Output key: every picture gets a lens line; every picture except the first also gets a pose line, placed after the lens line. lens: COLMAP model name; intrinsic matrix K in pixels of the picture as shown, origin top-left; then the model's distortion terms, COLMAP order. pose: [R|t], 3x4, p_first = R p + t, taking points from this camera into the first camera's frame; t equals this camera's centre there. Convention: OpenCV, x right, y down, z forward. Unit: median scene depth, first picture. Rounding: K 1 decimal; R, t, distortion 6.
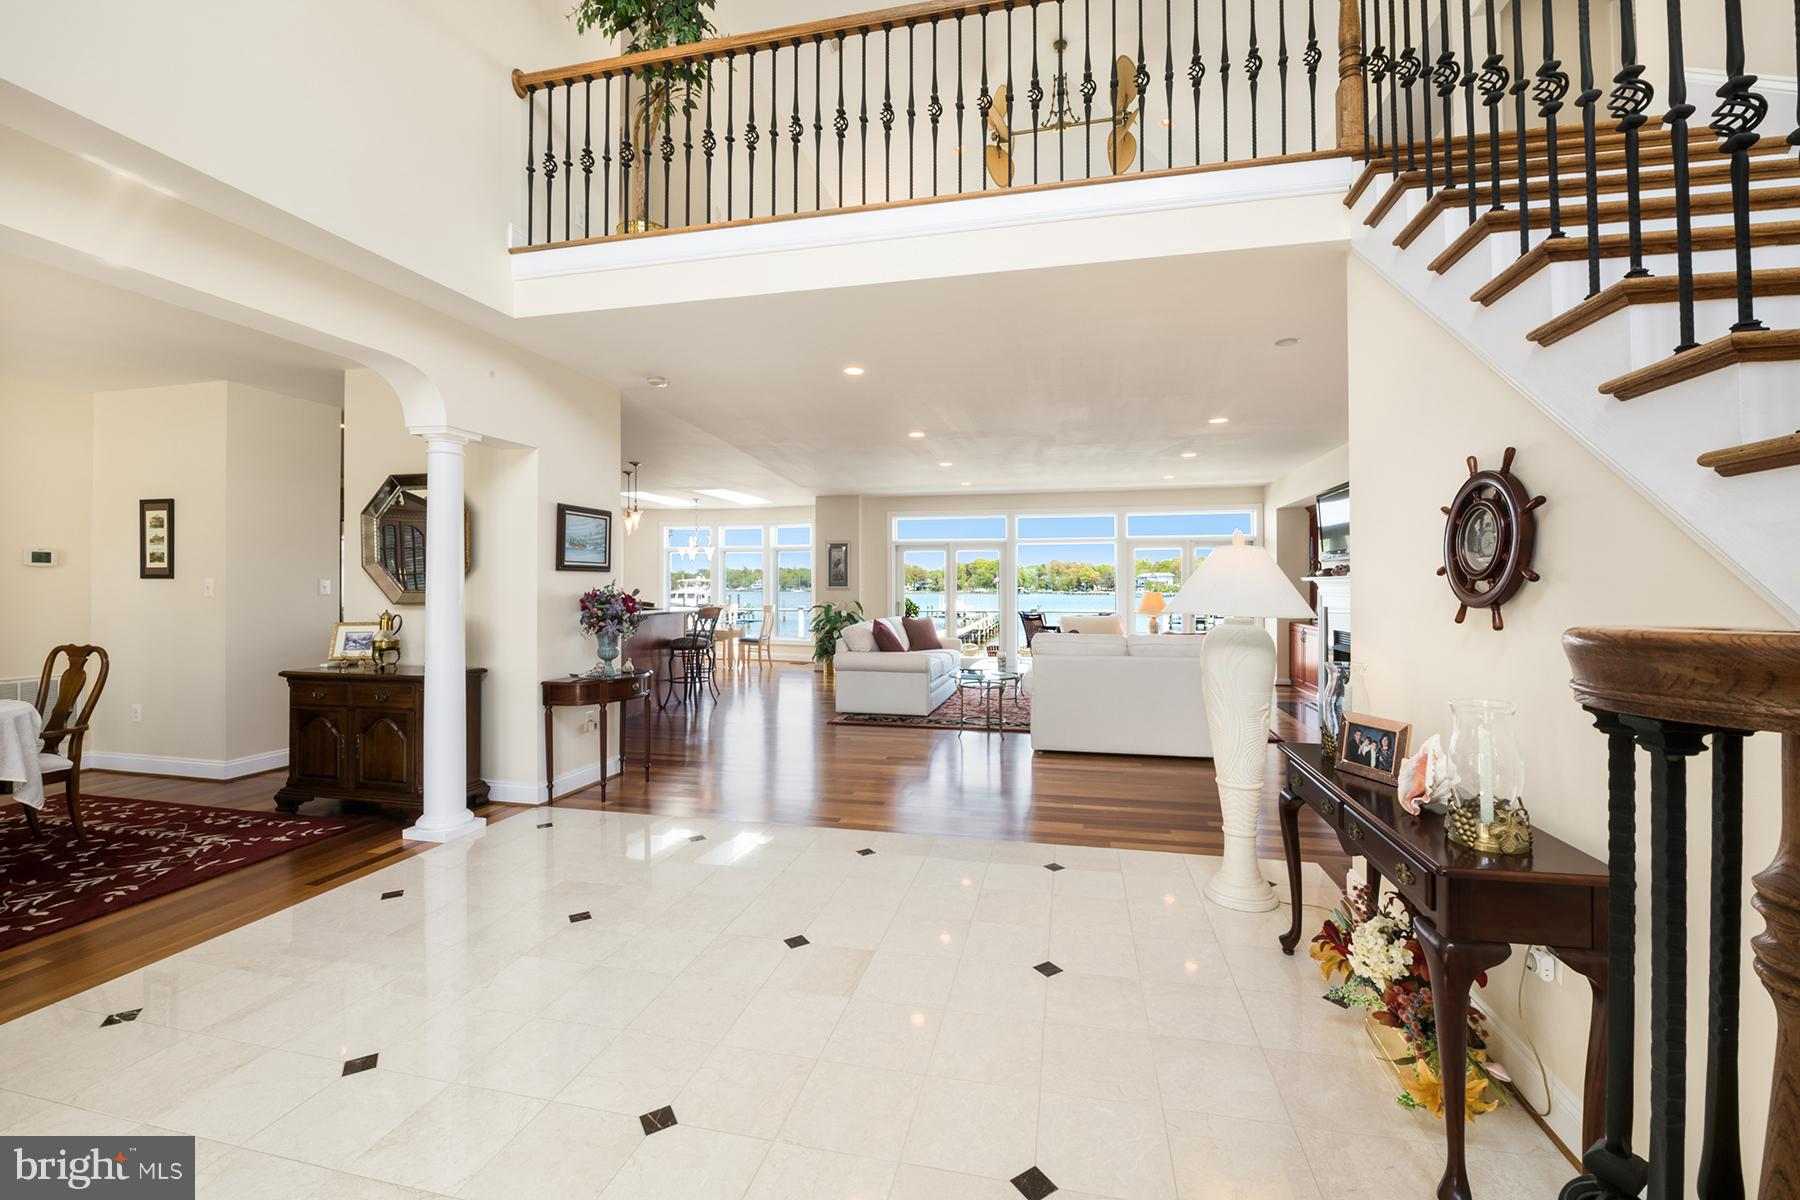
lens RADIAL K [[750.0, 0, 898.2], [0, 750.0, 586.9], [0, 0, 1]] dist [0.002010, -0.000333]
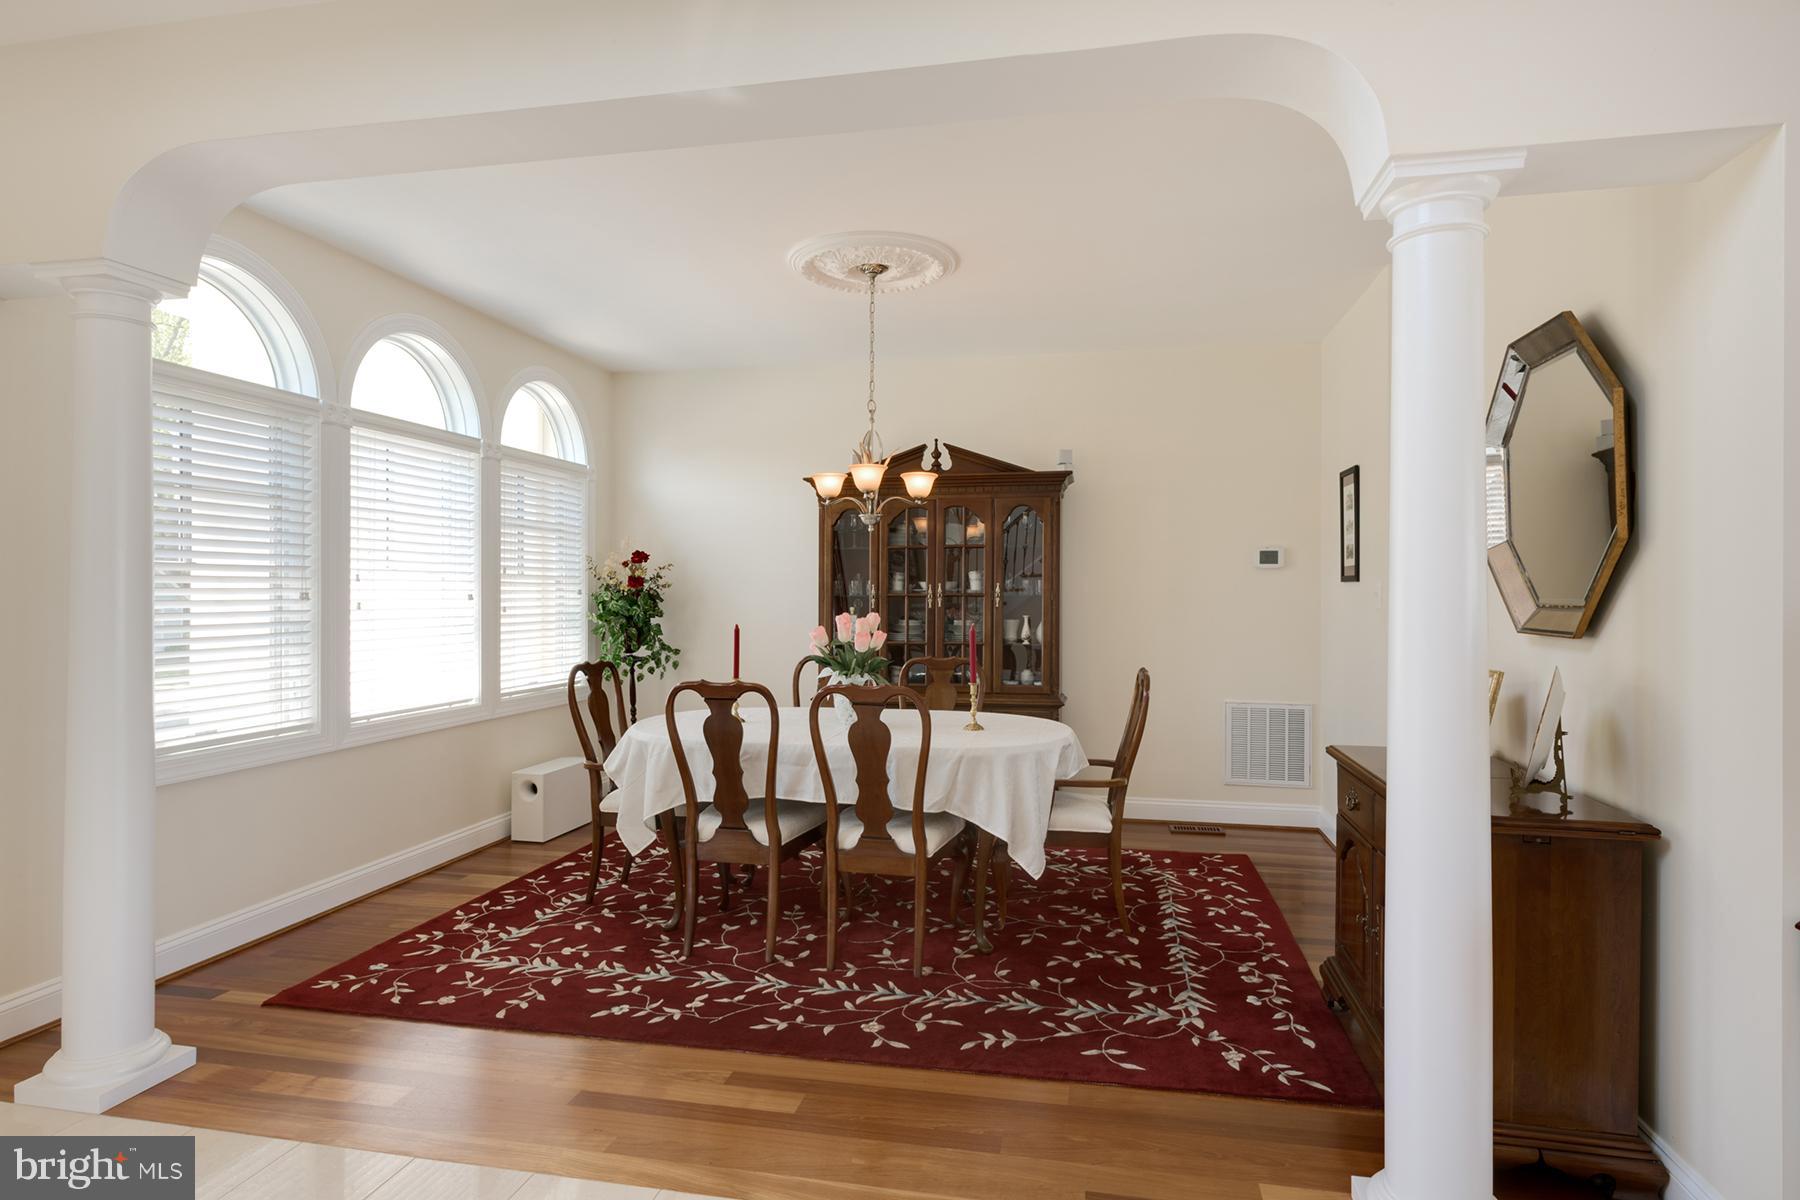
lens RADIAL K [[956.2, 0, 904.2], [0, 956.2, 593.4], [0, 0, 1]] dist [0.005023, 0.001995]
pose [[0.028147, 0.000021, -0.999604, -0.161330], [0.002823, 0.999996, 0.000100, -0.001304], [0.999600, -0.002825, 0.028147, 0.872973]]
